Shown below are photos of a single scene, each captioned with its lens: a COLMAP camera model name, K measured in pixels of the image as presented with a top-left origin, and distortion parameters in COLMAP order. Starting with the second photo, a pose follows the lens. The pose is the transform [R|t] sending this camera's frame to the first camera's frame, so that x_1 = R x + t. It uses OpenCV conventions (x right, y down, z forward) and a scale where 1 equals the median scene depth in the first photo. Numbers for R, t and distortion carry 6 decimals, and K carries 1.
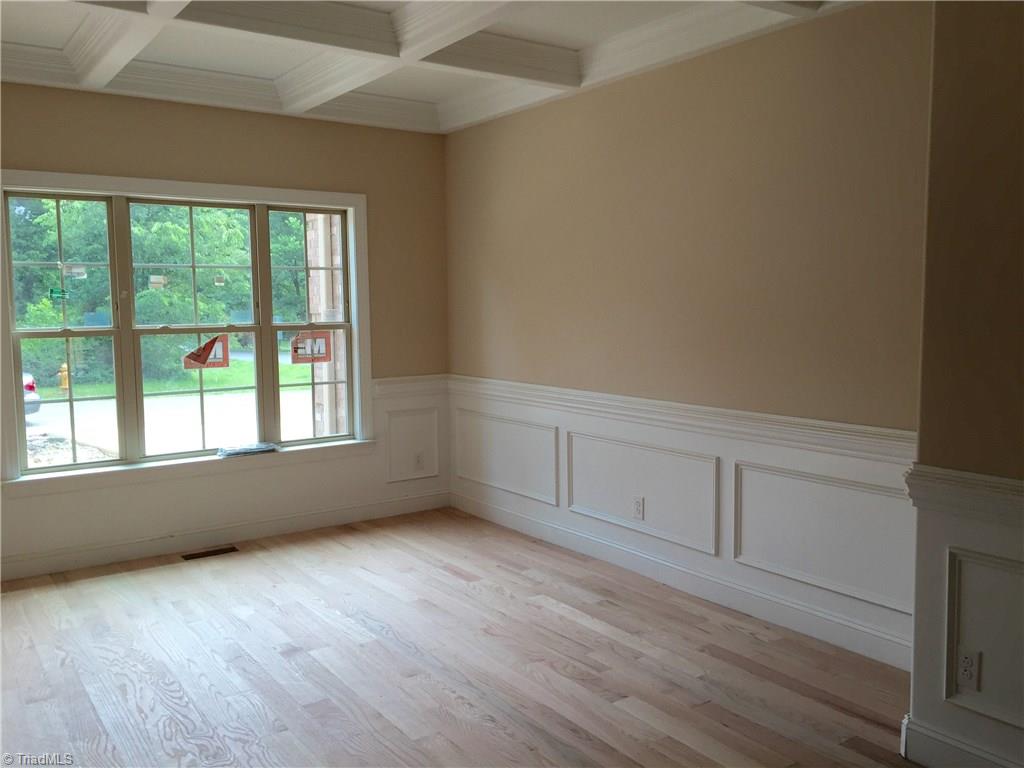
lens RADIAL K [[878.5, 0, 512.0], [0, 878.5, 384.0], [0, 0, 1]] dist [0.039020, -0.008799]
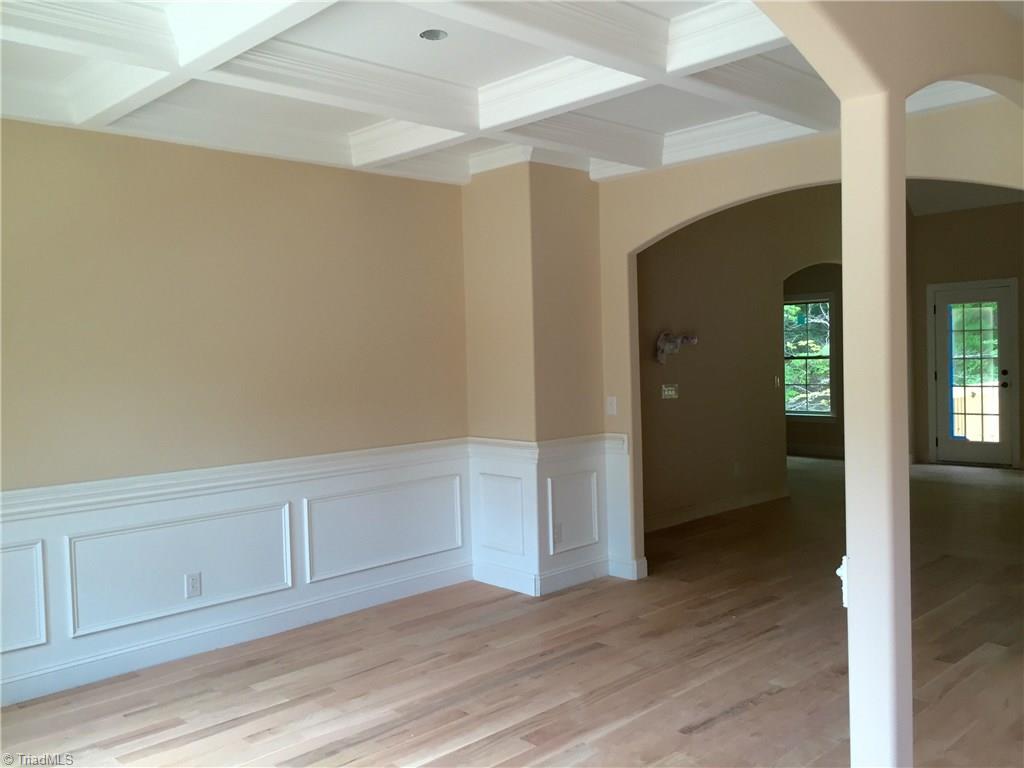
lens RADIAL K [[878.5, 0, 512.0], [0, 878.5, 384.0], [0, 0, 1]] dist [0.039020, -0.008799]
pose [[-0.148771, -0.028076, 0.988473, -1.107553], [0.121907, 0.991451, 0.046509, -0.104624], [-0.981329, 0.127420, -0.144076, 0.982655]]
